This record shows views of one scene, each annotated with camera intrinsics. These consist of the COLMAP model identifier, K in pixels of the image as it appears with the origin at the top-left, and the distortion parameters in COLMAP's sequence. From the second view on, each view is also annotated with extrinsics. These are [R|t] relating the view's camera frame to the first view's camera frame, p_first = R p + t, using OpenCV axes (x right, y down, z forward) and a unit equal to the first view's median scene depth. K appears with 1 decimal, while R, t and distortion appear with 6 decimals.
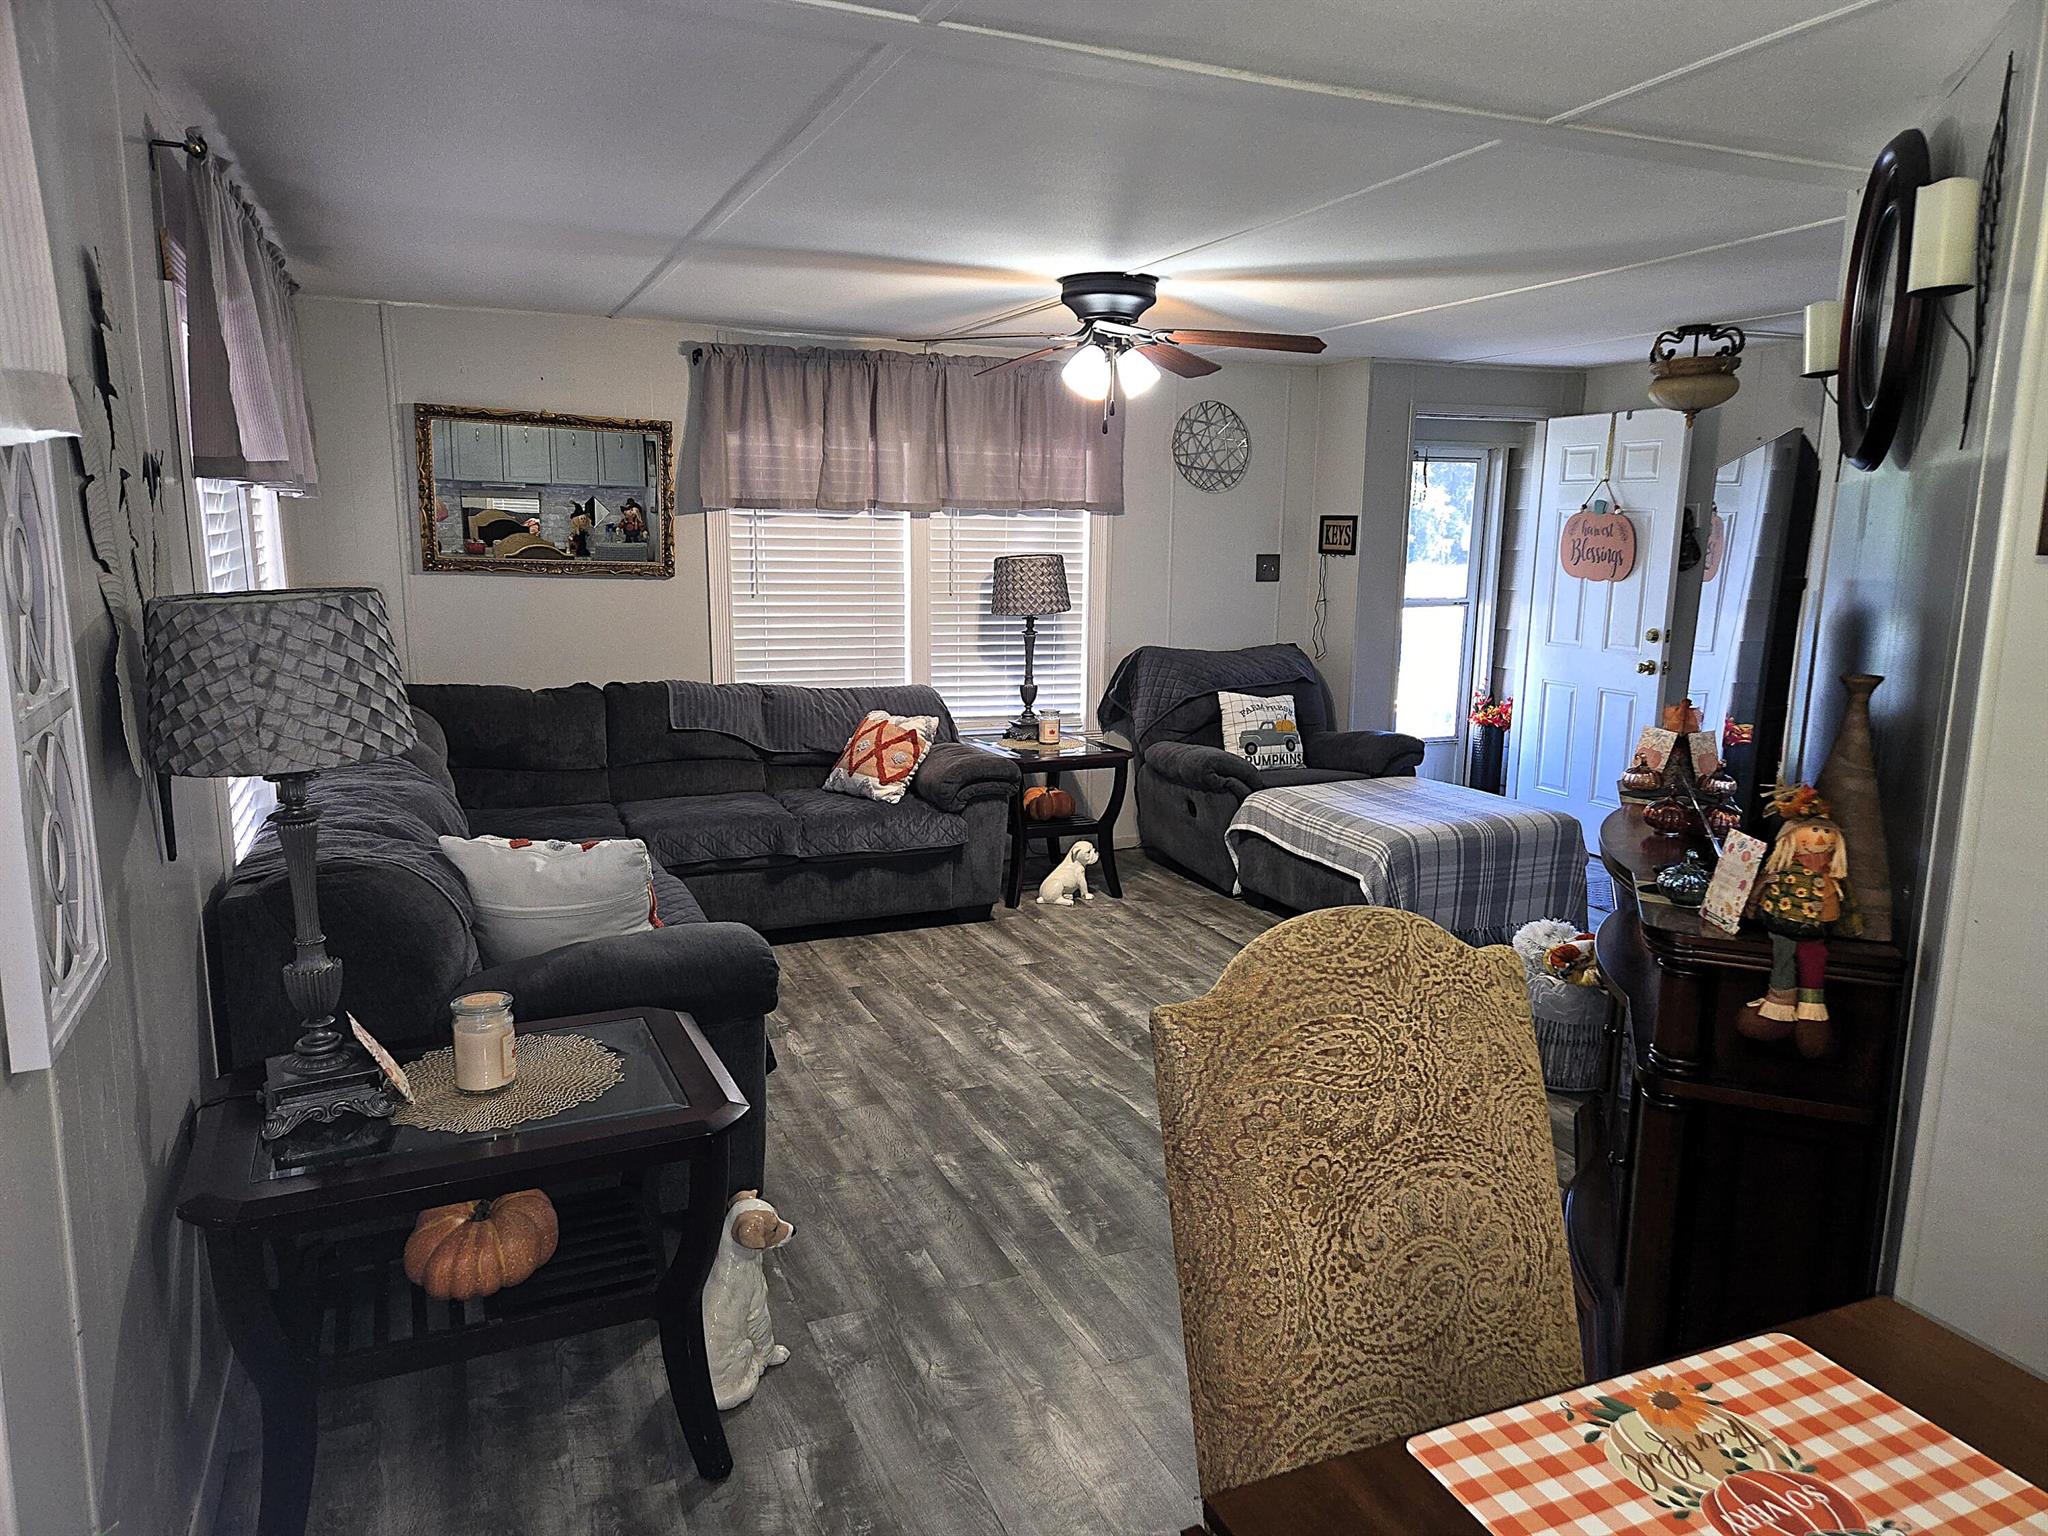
lens RADIAL K [[1363.4, 0, 1036.8], [0, 1363.4, 773.4], [0, 0, 1]] dist [0.078736, -0.063586]
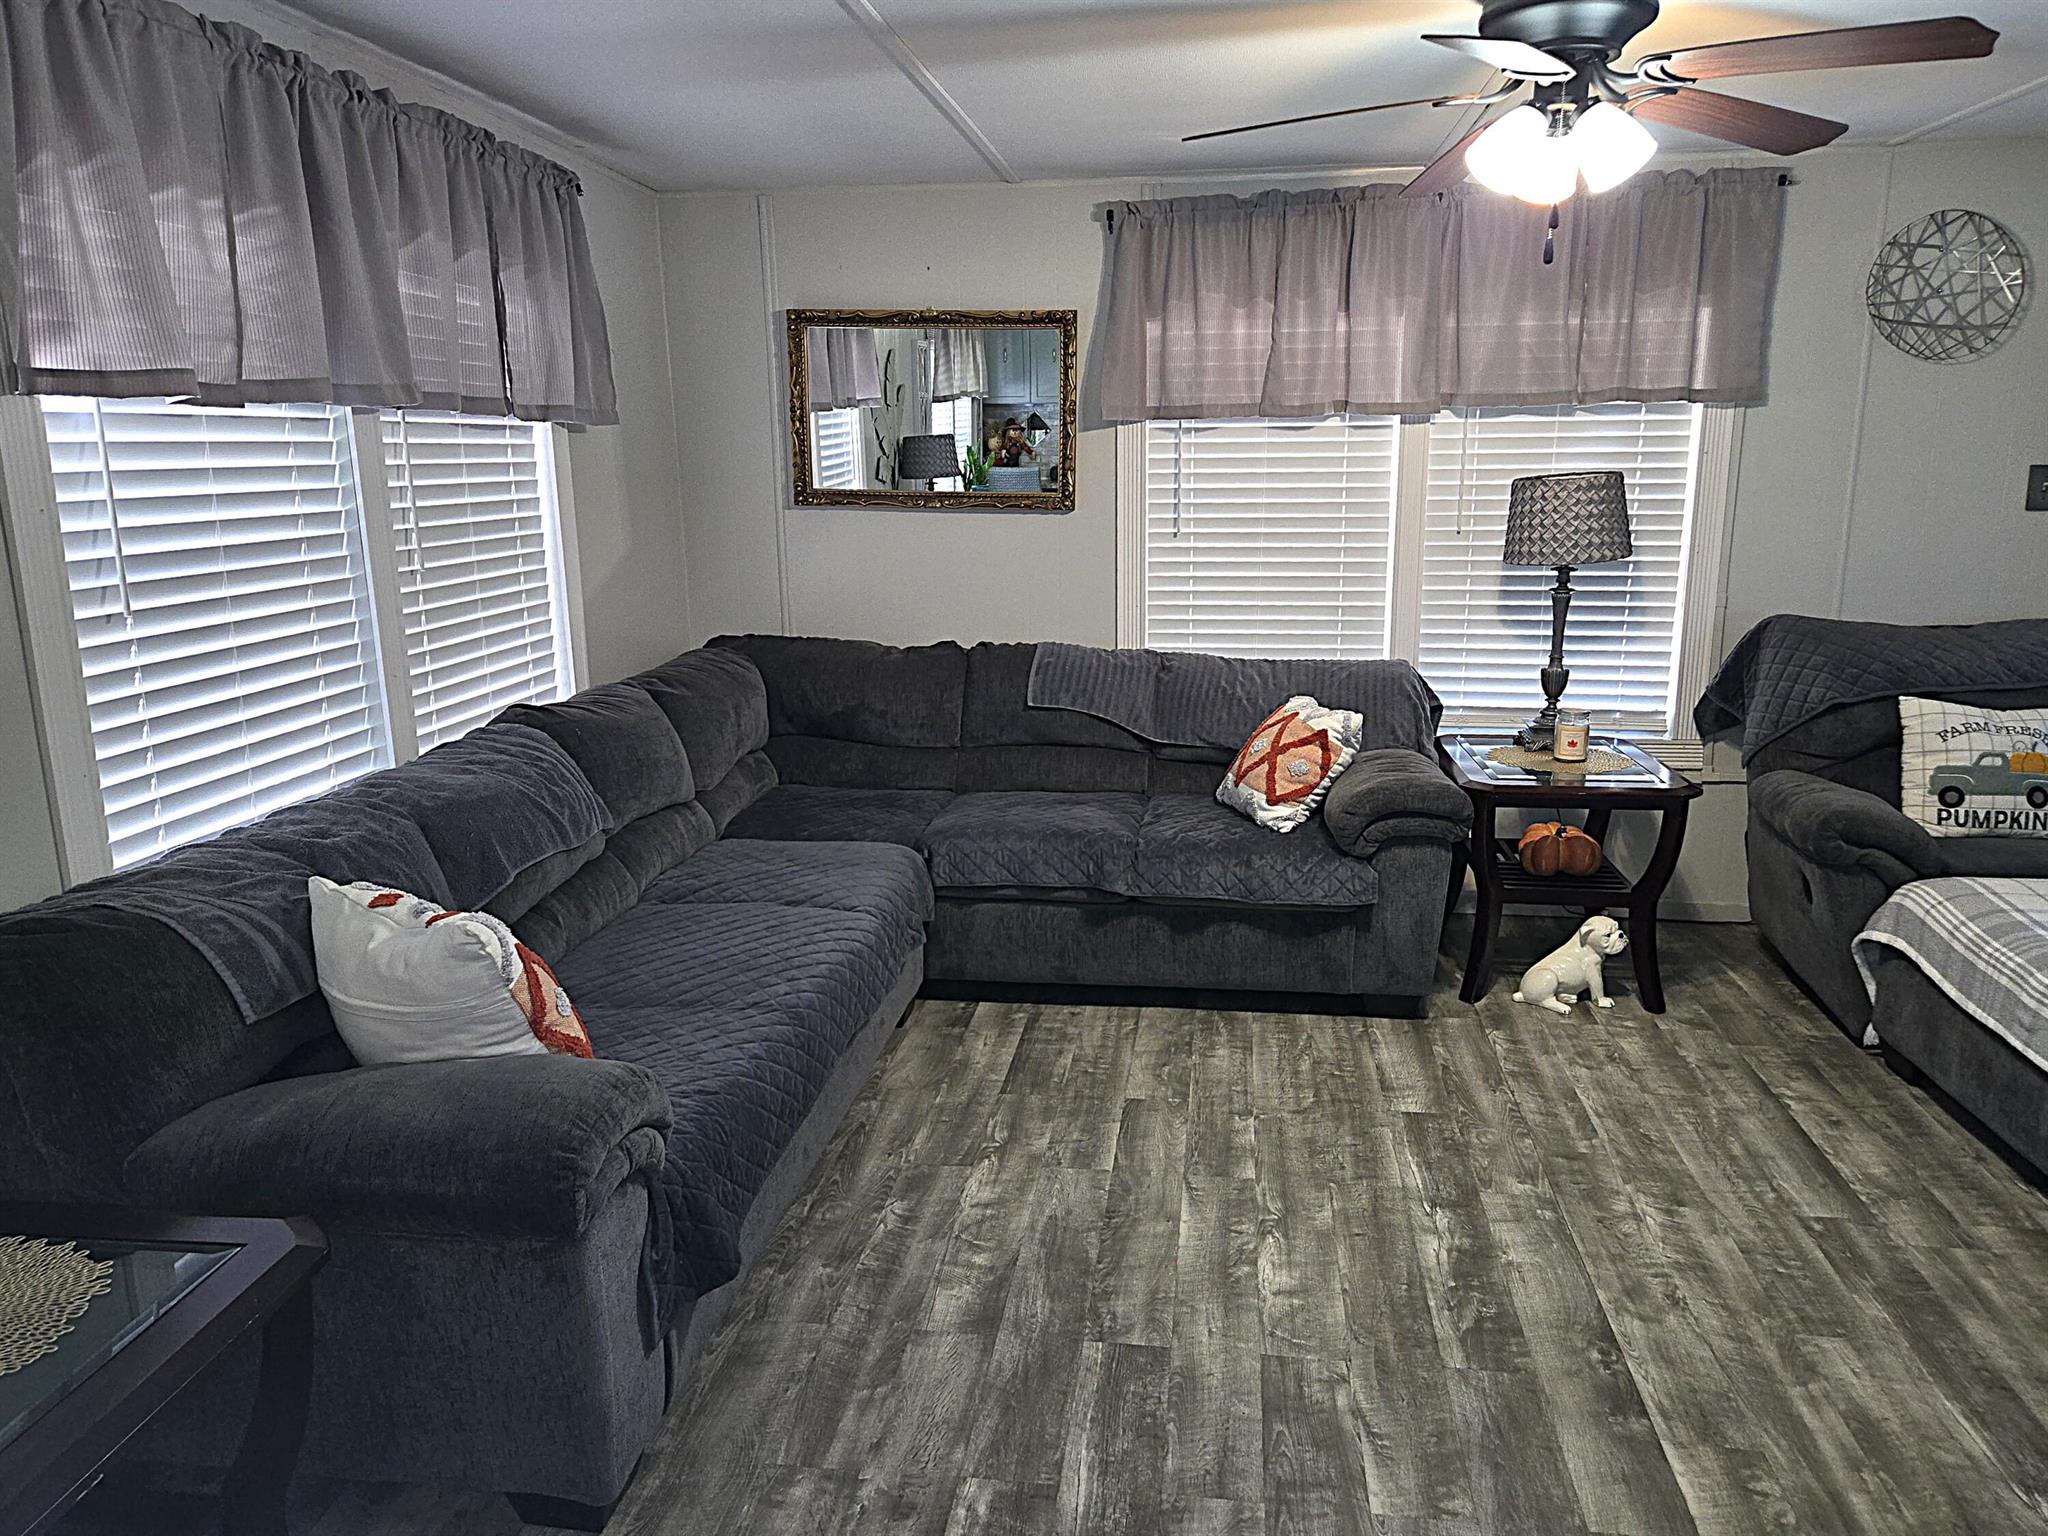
lens RADIAL K [[1416.2, 0, 1053.6], [0, 1416.2, 749.0], [0, 0, 1]] dist [0.087520, -0.075746]
pose [[0.856313, 0.087123, -0.509056, 0.155161], [-0.070795, 0.996166, 0.051403, -0.047692], [0.511582, -0.007979, 0.859197, 0.291154]]
